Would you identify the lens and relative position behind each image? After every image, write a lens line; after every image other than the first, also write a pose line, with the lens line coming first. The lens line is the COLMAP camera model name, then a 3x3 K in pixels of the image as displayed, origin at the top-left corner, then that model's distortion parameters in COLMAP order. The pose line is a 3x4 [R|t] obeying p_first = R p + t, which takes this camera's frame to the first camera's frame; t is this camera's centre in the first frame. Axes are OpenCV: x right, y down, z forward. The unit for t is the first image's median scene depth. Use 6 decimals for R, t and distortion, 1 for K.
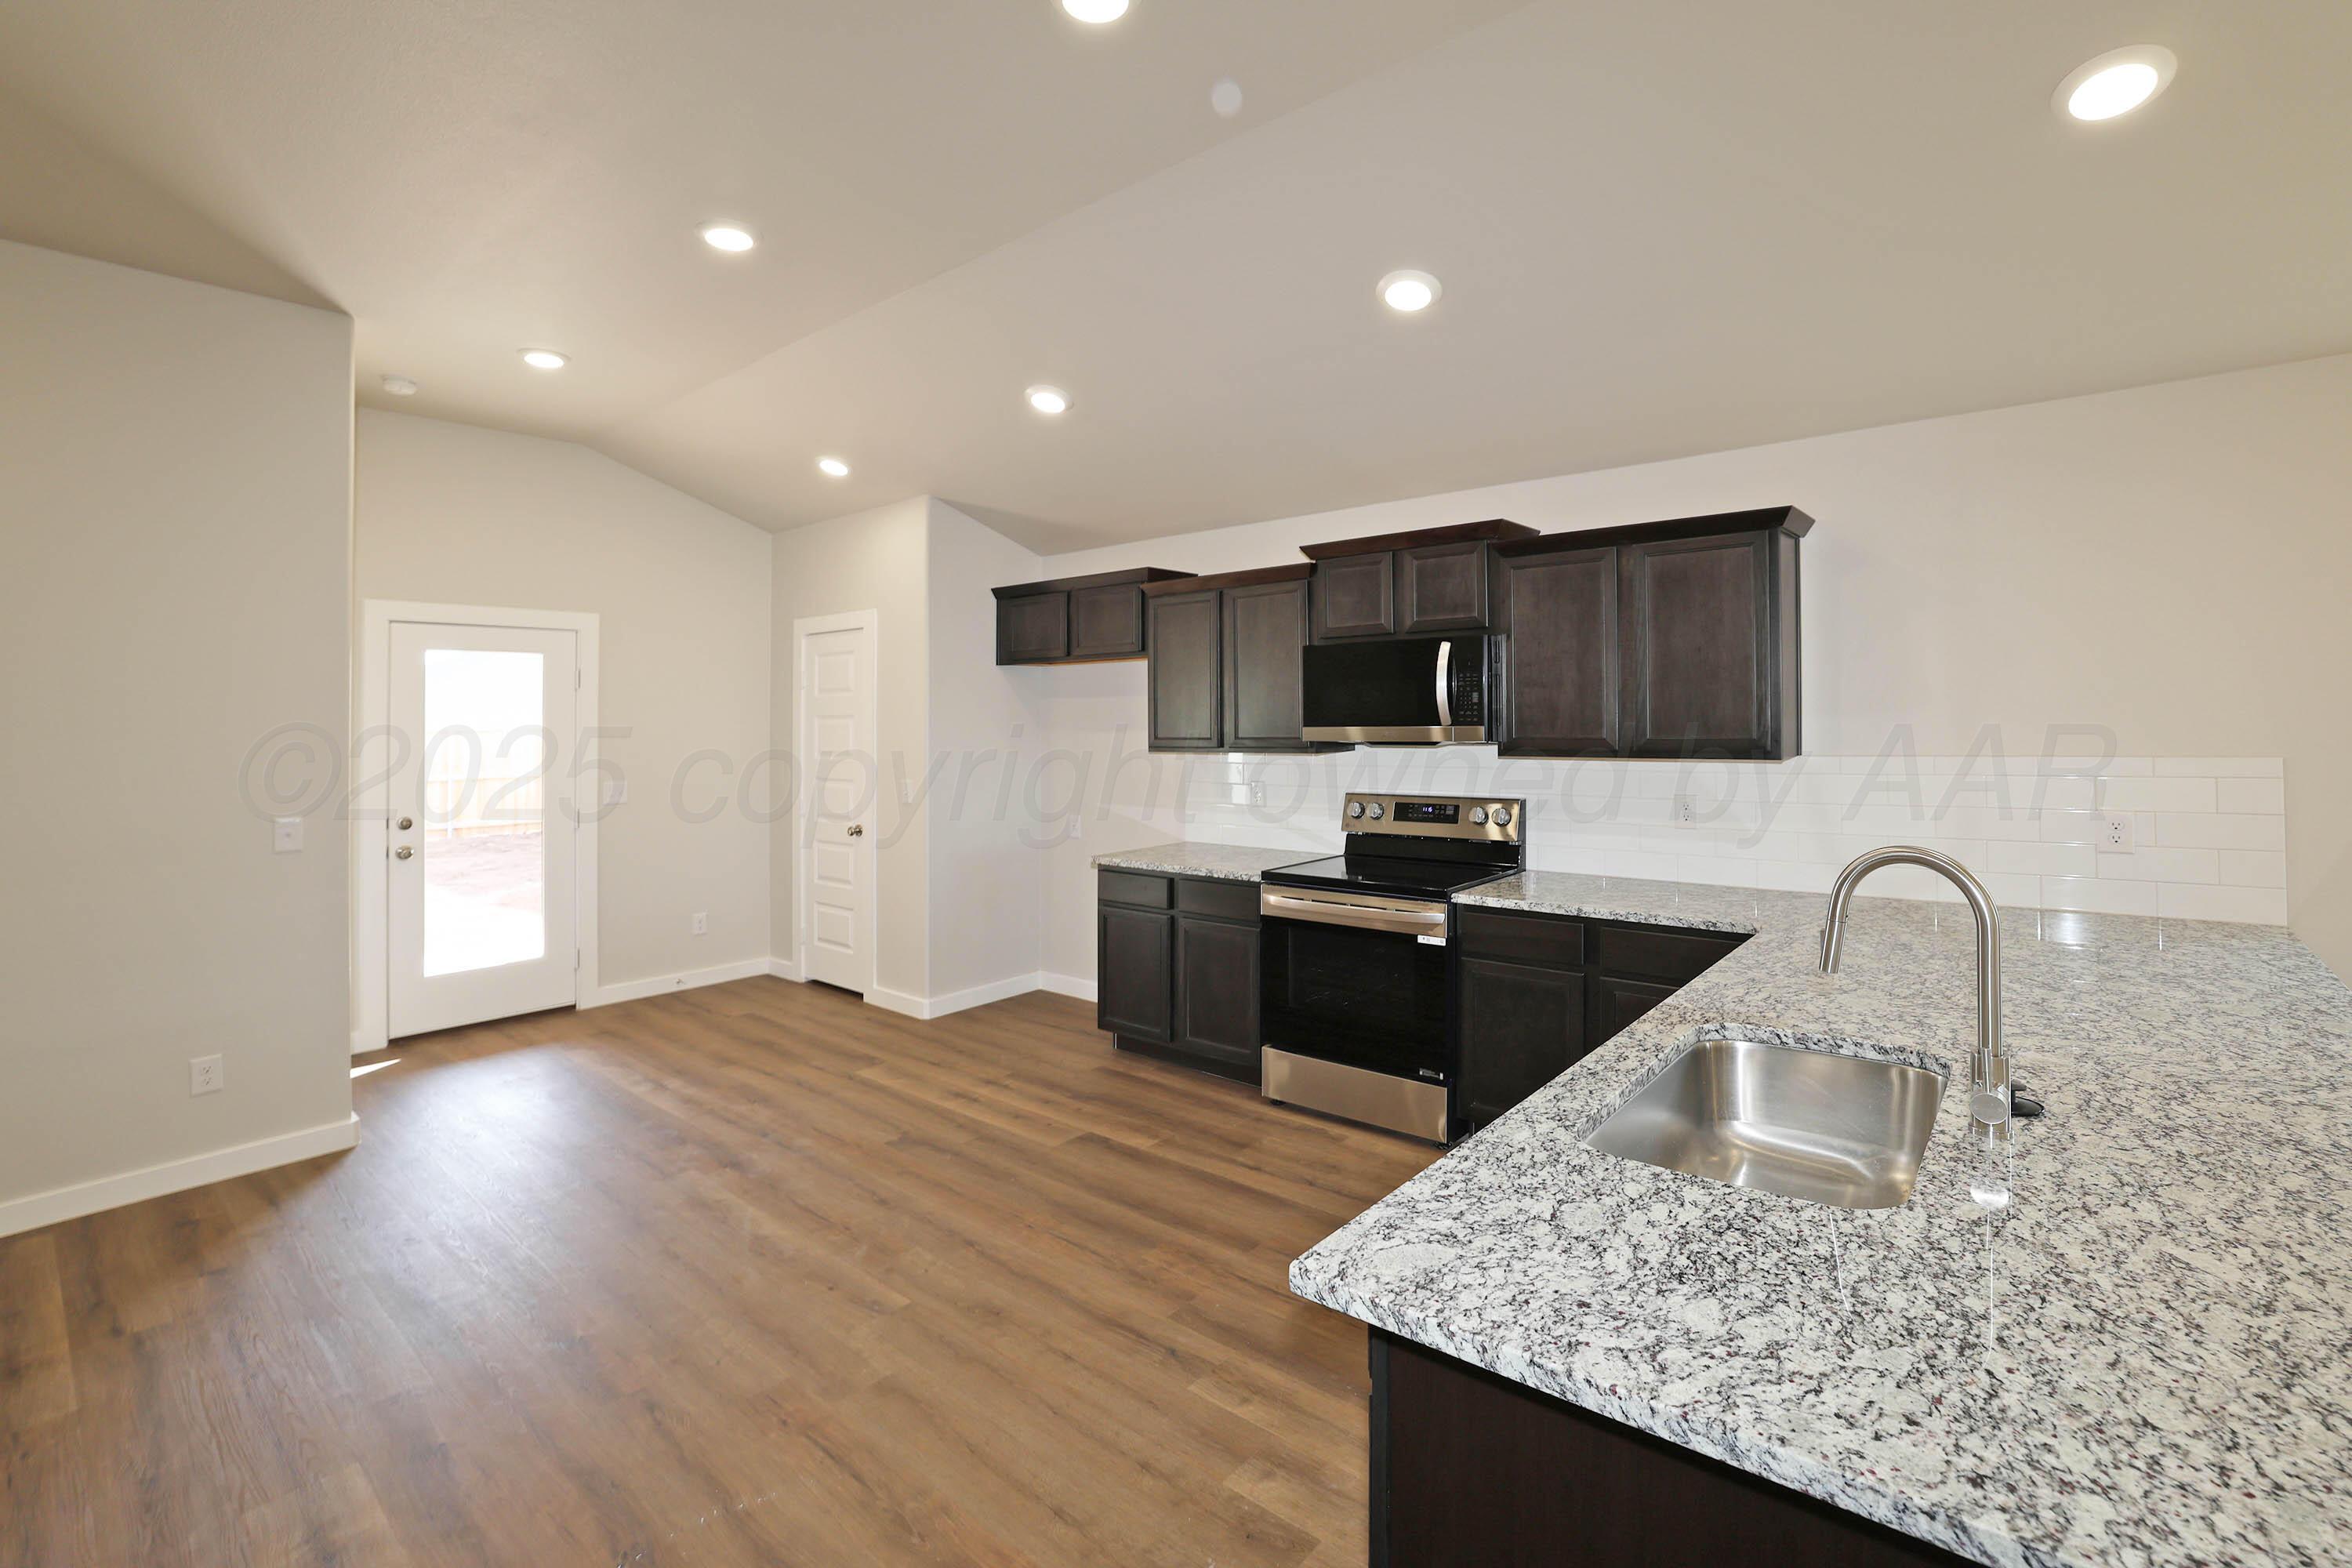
lens RADIAL K [[1013.9, 0, 1245.3], [0, 1013.9, 703.8], [0, 0, 1]] dist [-0.013311, 0.003059]
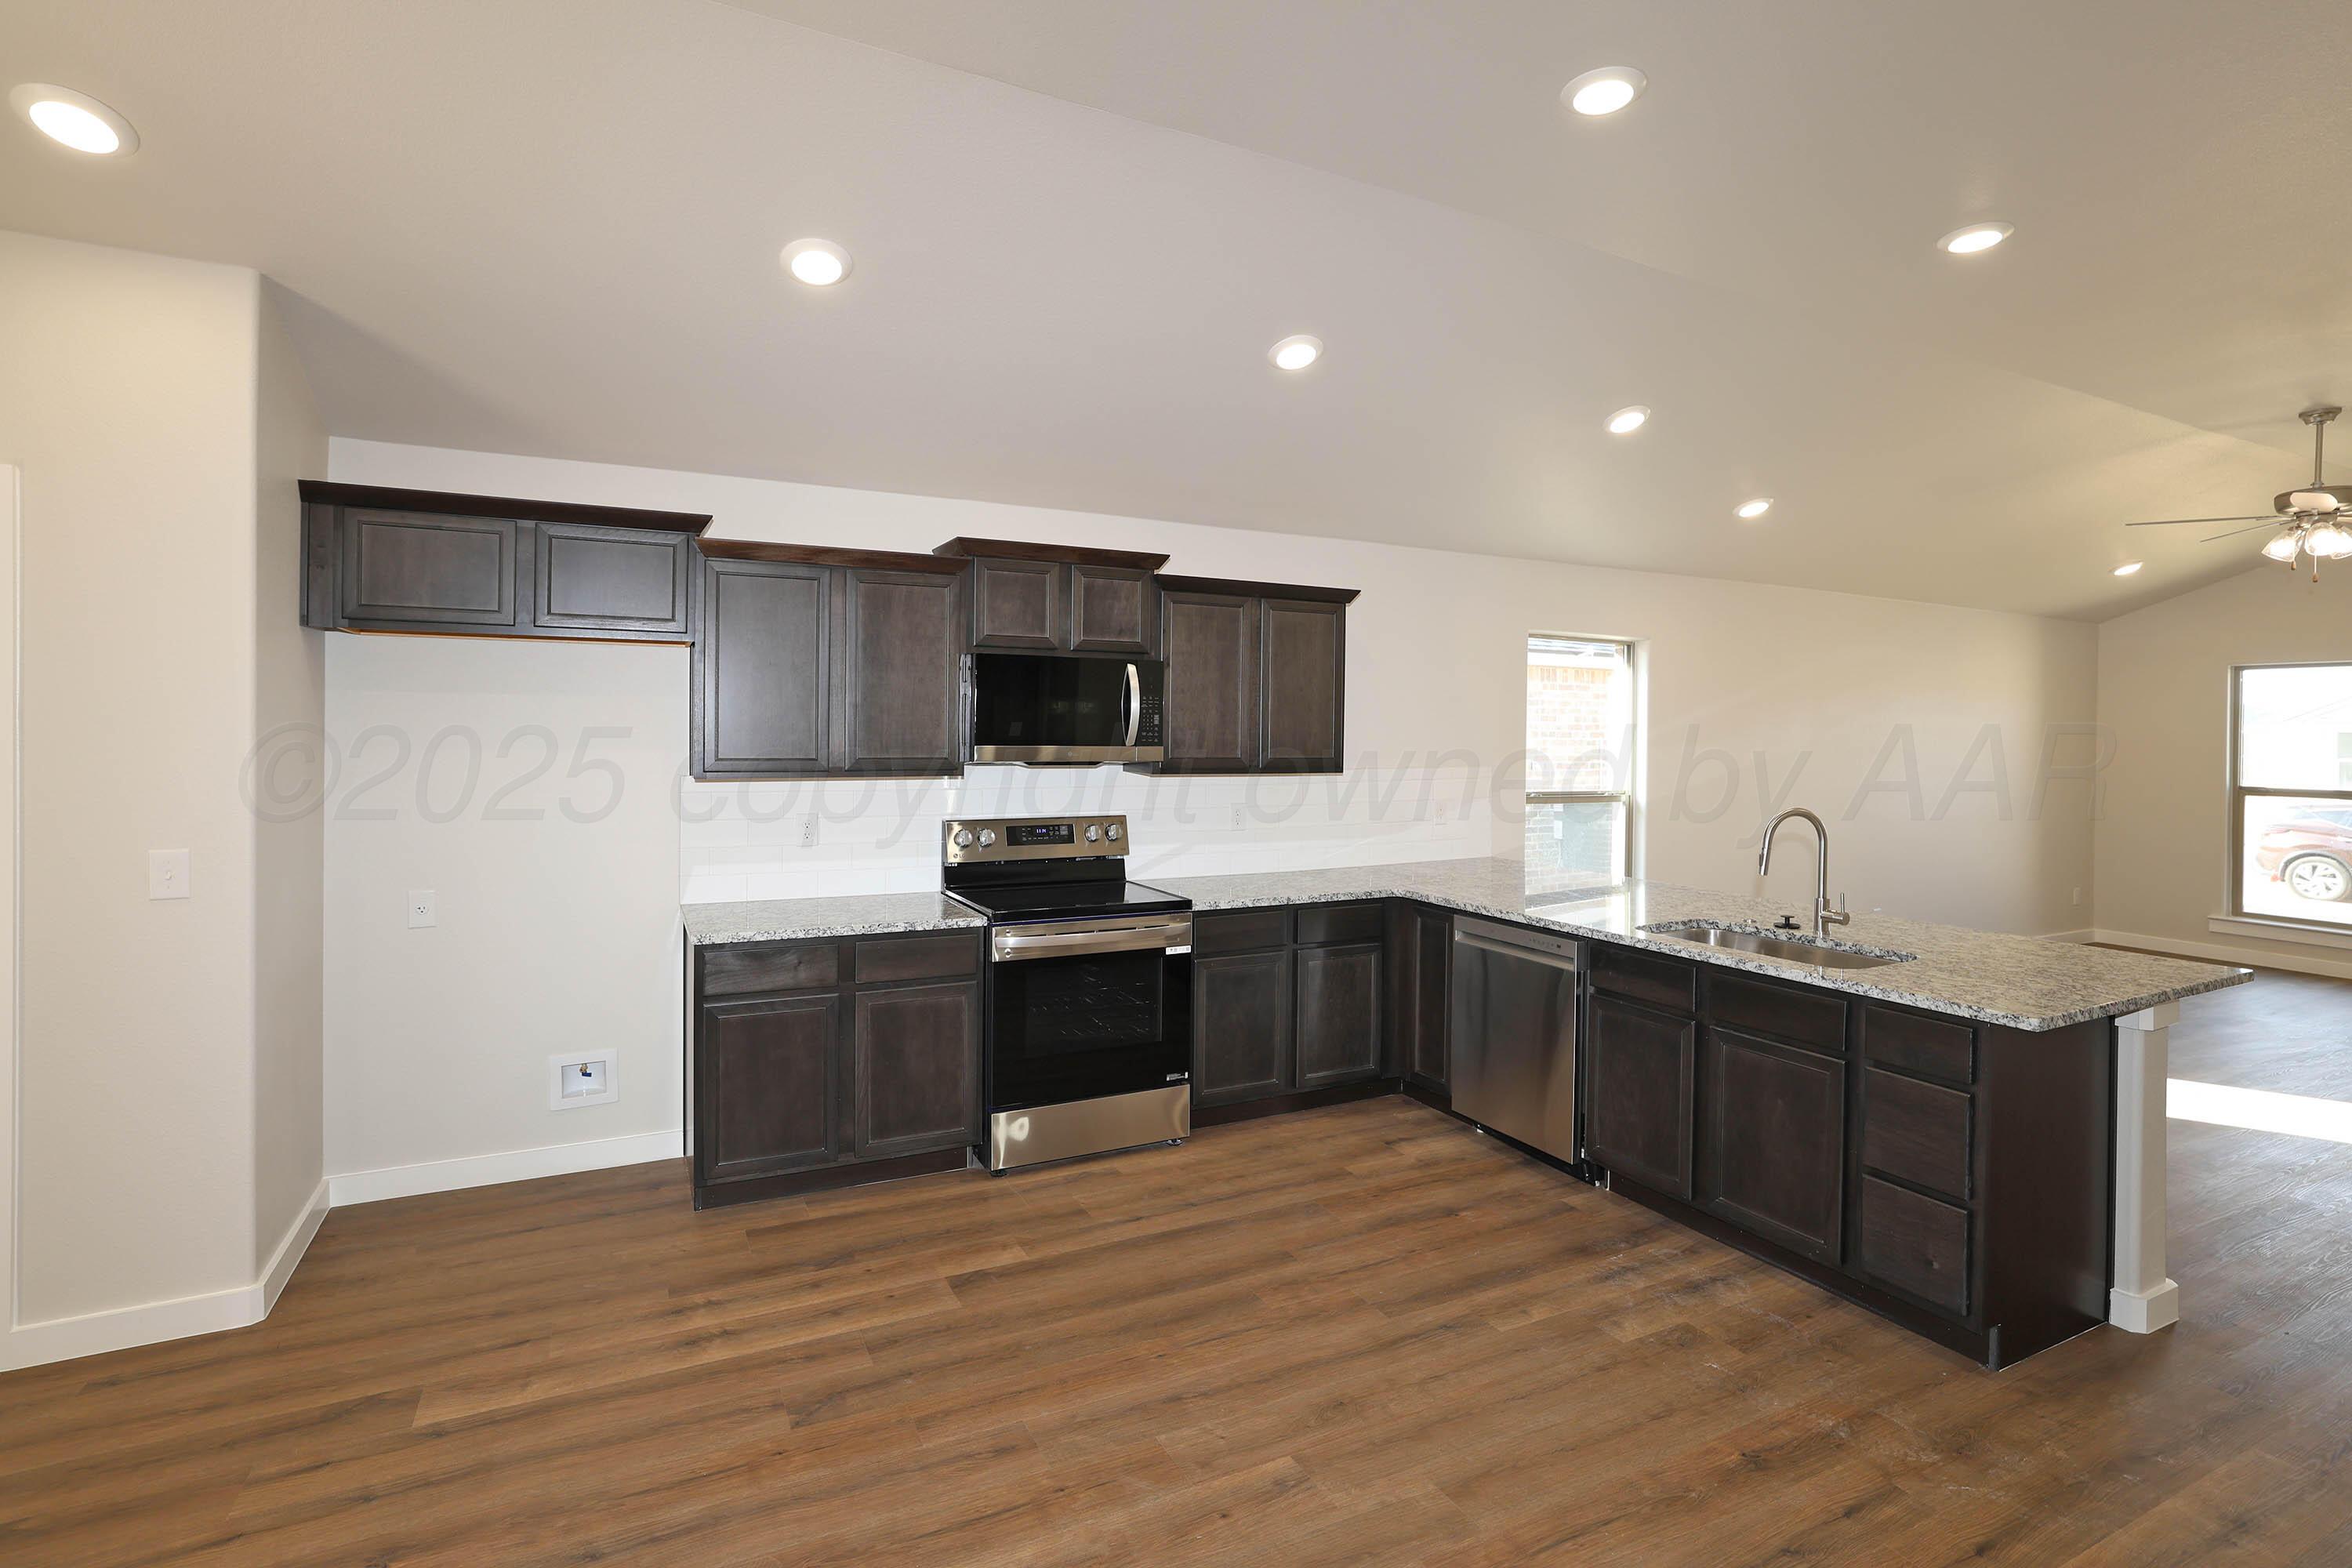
lens RADIAL K [[1089.6, 0, 1128.1], [0, 1089.6, 754.3], [0, 0, 1]] dist [-0.023971, 0.005623]
pose [[0.440626, 0.004309, 0.897680, -0.841908], [-0.028465, 0.999553, 0.009174, 0.021193], [-0.897239, -0.029595, 0.440552, 0.545000]]
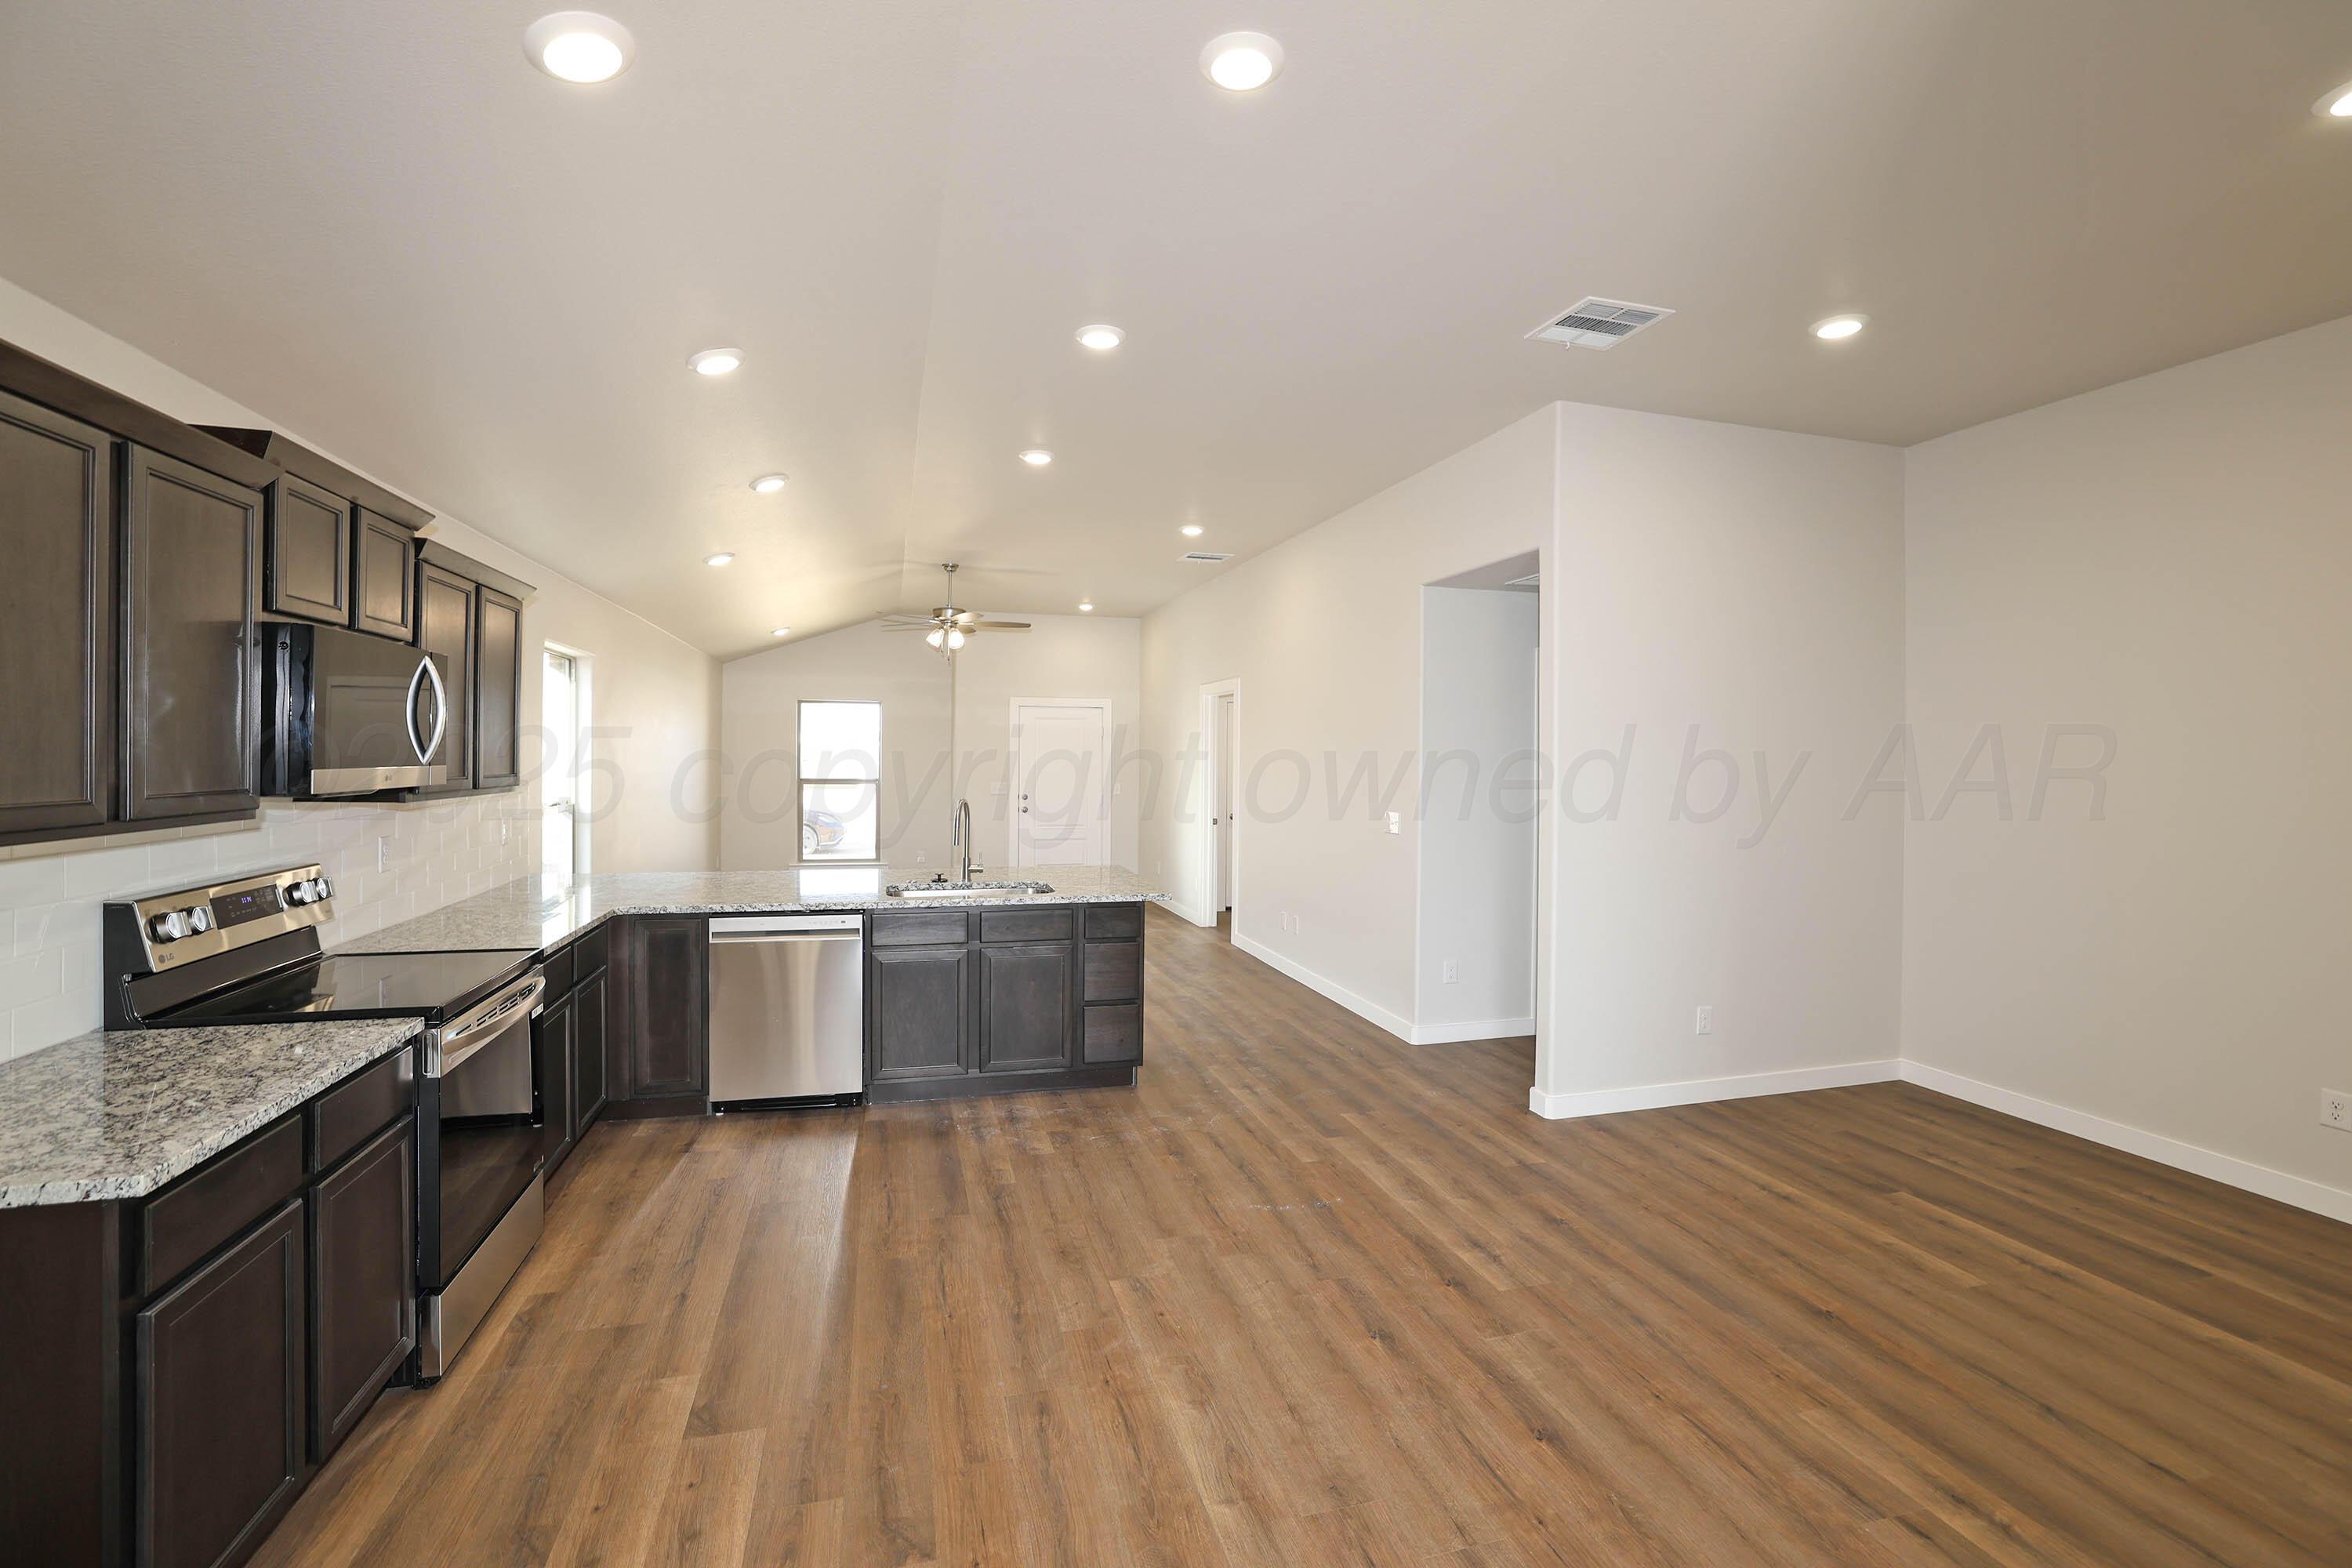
lens RADIAL K [[1013.9, 0, 1191.1], [0, 1013.9, 778.6], [0, 0, 1]] dist [-0.013311, 0.003059]
pose [[-0.801745, -0.005705, 0.597639, -0.768880], [-0.004830, 0.999984, 0.003066, 0.027656], [-0.597647, -0.000429, -0.801759, 1.329316]]
